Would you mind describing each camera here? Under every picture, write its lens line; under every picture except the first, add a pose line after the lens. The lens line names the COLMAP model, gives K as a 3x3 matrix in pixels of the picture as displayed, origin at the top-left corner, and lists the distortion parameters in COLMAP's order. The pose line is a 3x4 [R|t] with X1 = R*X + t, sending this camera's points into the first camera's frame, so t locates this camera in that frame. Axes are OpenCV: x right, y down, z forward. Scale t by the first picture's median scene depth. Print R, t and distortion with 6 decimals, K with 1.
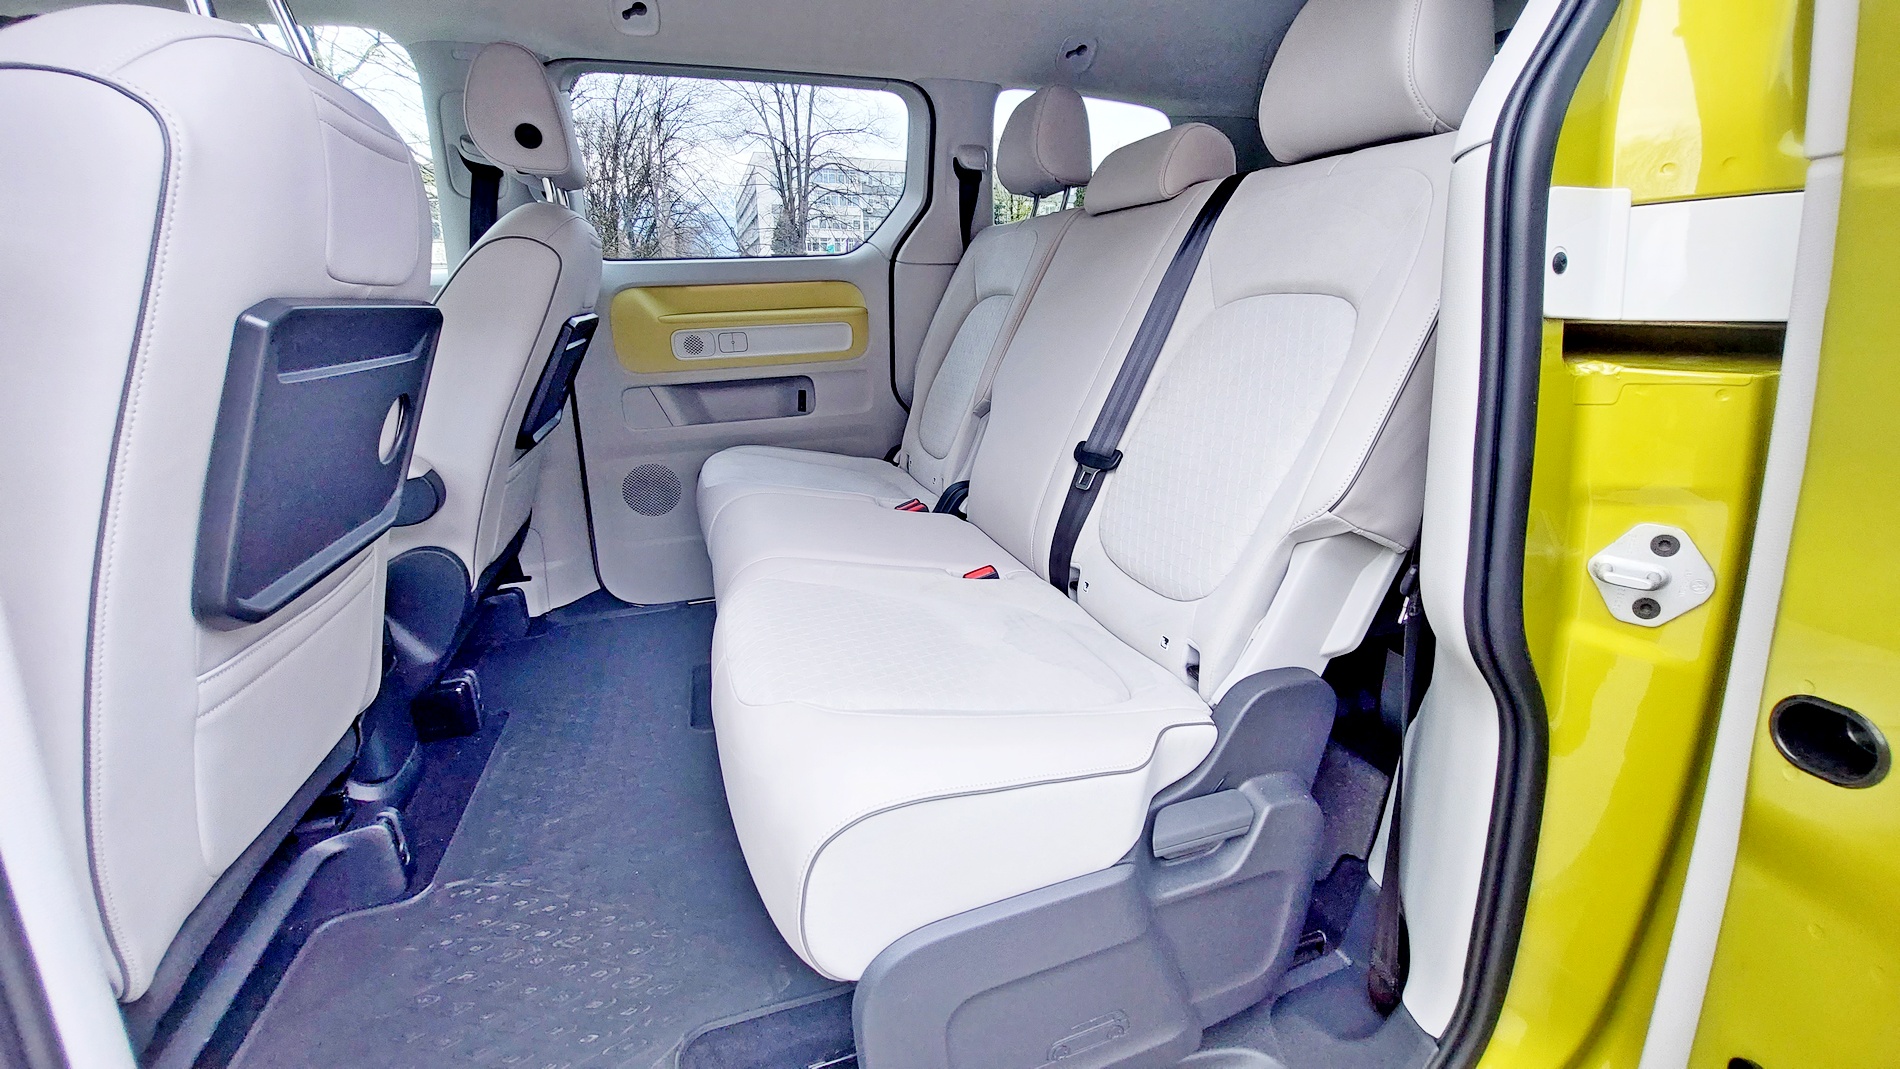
lens RADIAL K [[758.9, 0, 962.6], [0, 758.9, 524.3], [0, 0, 1]] dist [-0.017017, -0.000298]
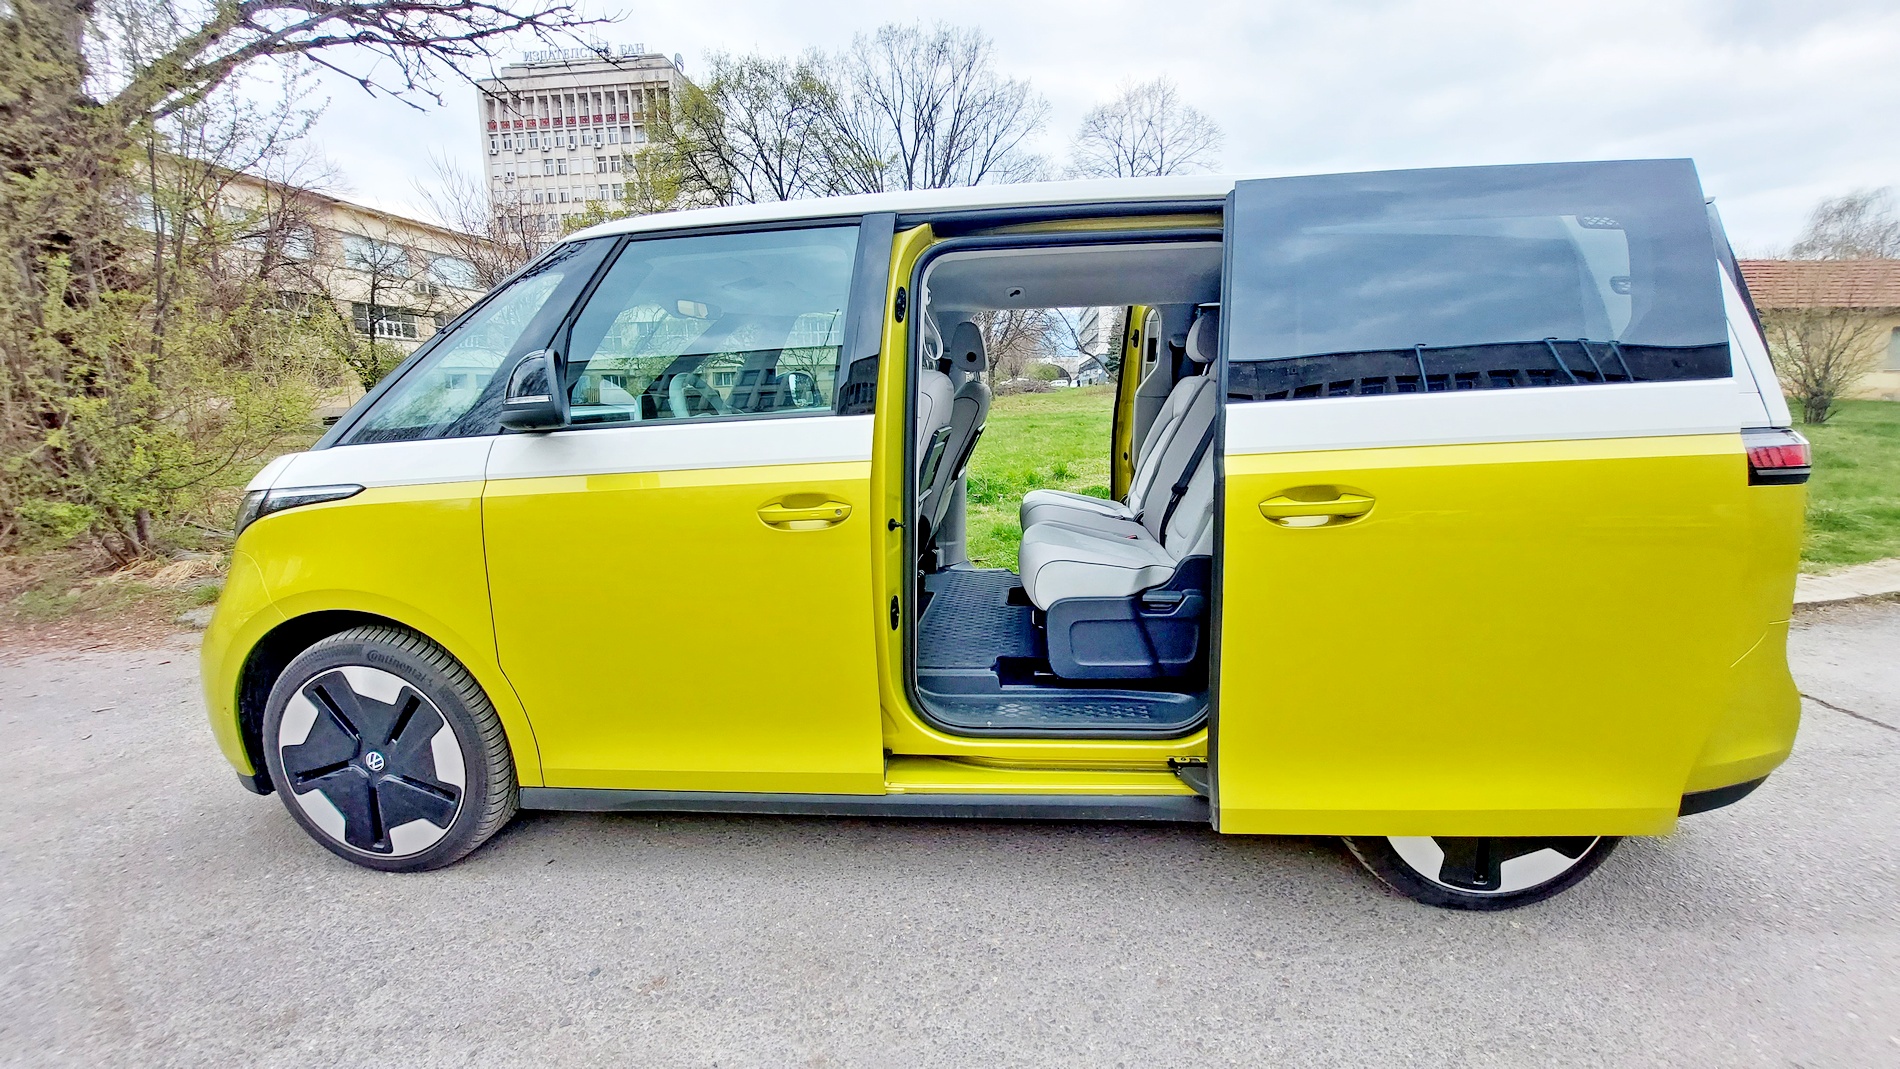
lens RADIAL K [[758.9, 0, 962.6], [0, 758.9, 524.3], [0, 0, 1]] dist [-0.017017, -0.000298]
pose [[0.912222, 0.066284, -0.404298, 0.519074], [-0.110546, 0.990046, -0.087109, 0.301366], [0.394499, 0.124156, 0.910470, -1.409071]]
